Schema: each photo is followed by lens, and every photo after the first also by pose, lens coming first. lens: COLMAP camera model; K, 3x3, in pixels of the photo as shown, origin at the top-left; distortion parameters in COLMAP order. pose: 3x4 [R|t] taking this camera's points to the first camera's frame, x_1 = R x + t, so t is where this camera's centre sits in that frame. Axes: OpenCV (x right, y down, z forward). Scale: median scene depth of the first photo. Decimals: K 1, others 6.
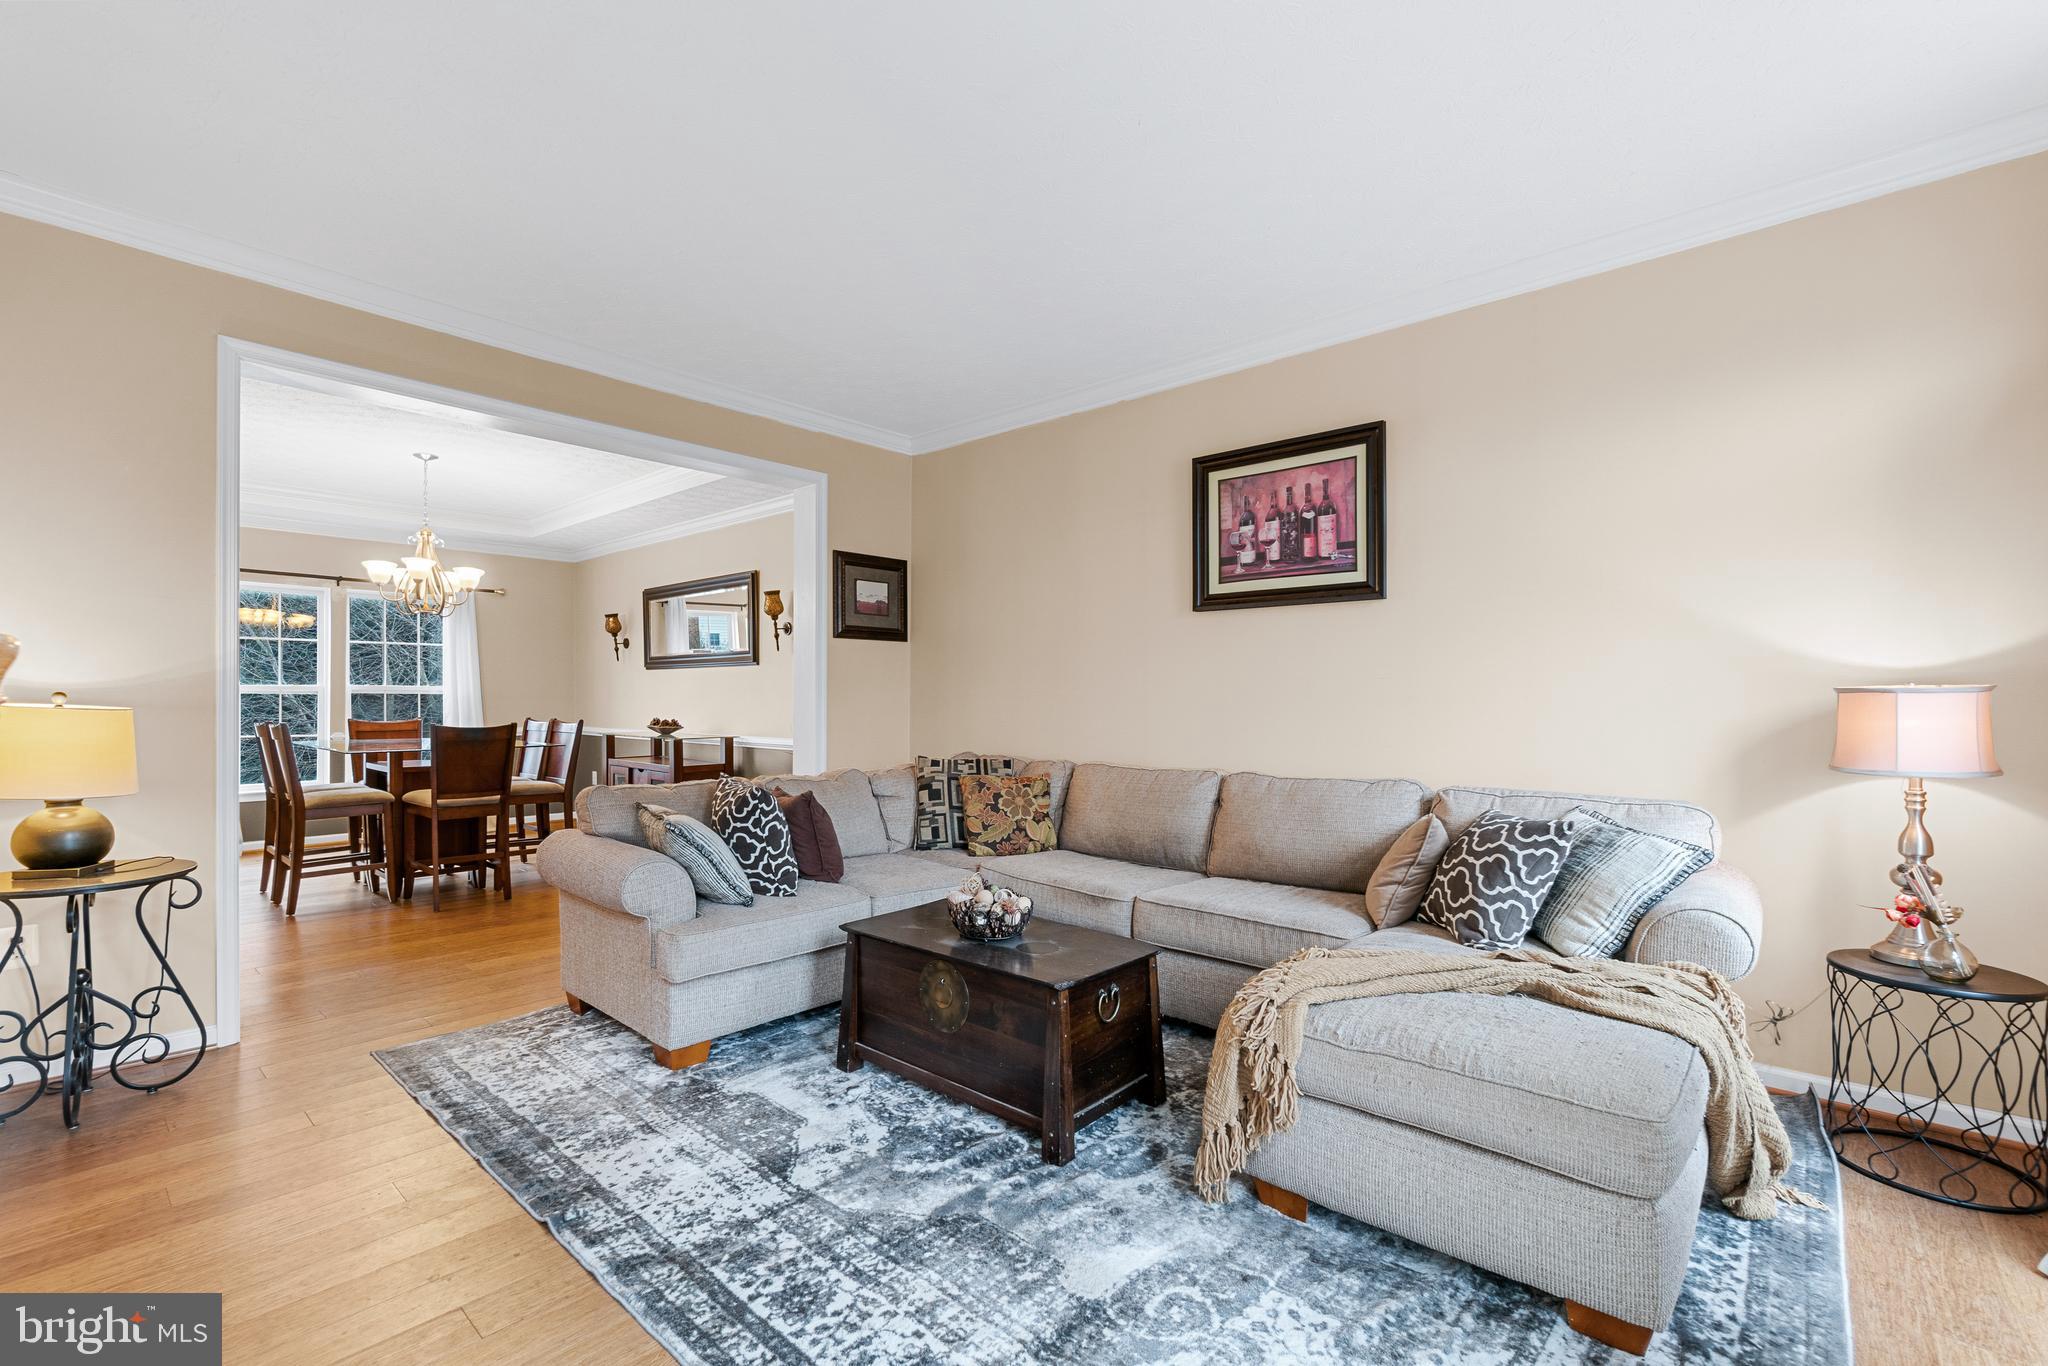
lens RADIAL K [[889.5, 0, 1006.9], [0, 889.5, 702.6], [0, 0, 1]] dist [-0.002693, 0.000311]
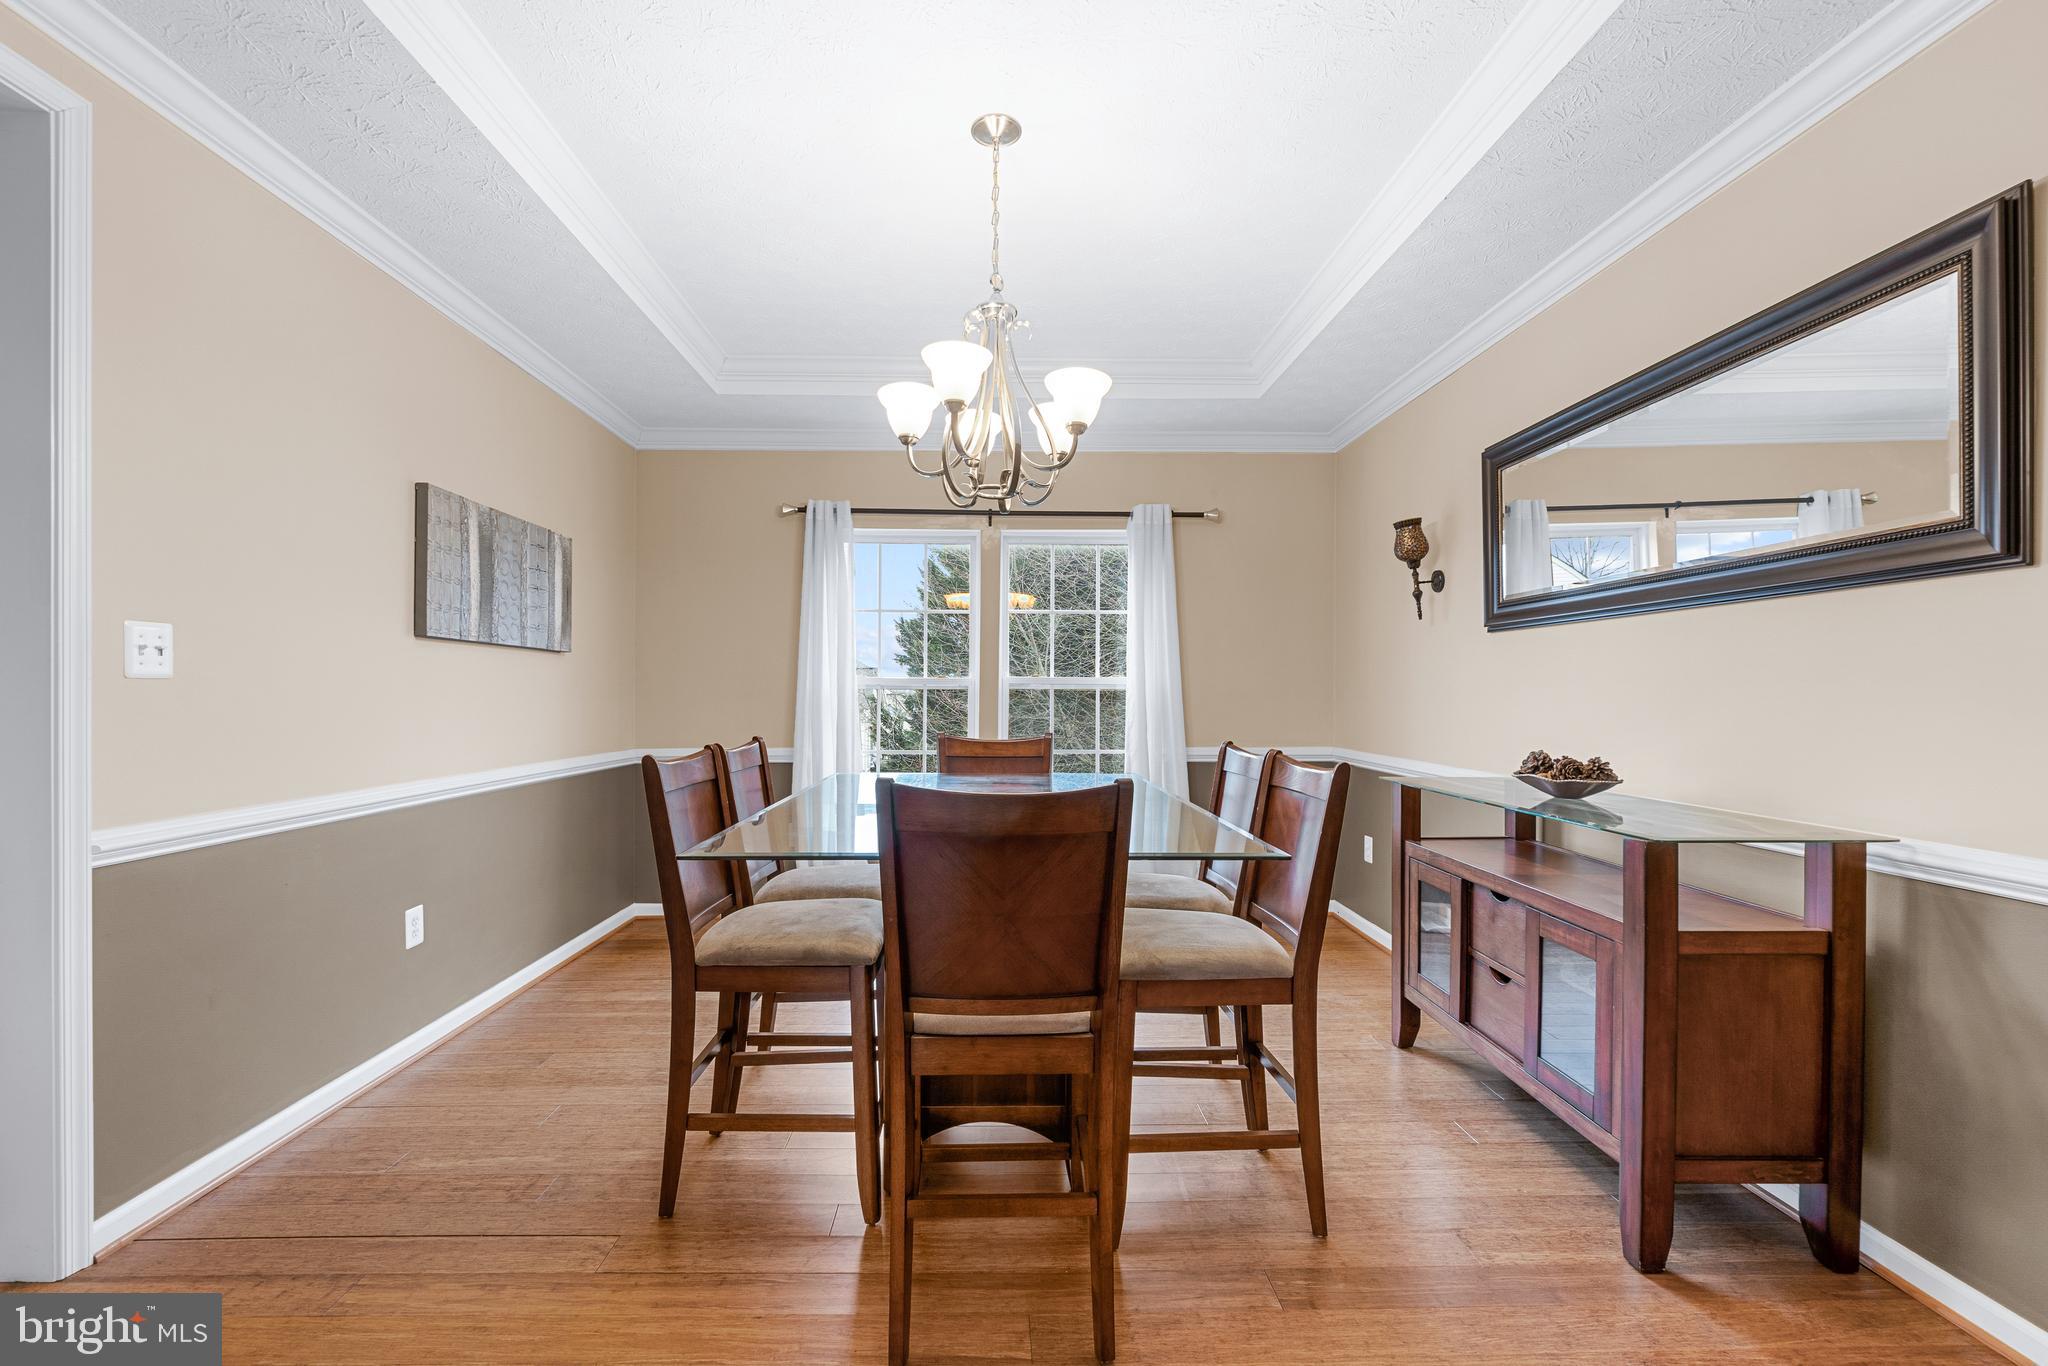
lens RADIAL K [[889.5, 0, 1006.9], [0, 889.5, 702.6], [0, 0, 1]] dist [-0.002693, 0.000311]
pose [[0.687852, 0.007395, -0.725813, -0.251033], [-0.005991, 0.999972, 0.004511, -0.003242], [0.725826, 0.001245, 0.687877, 0.527509]]
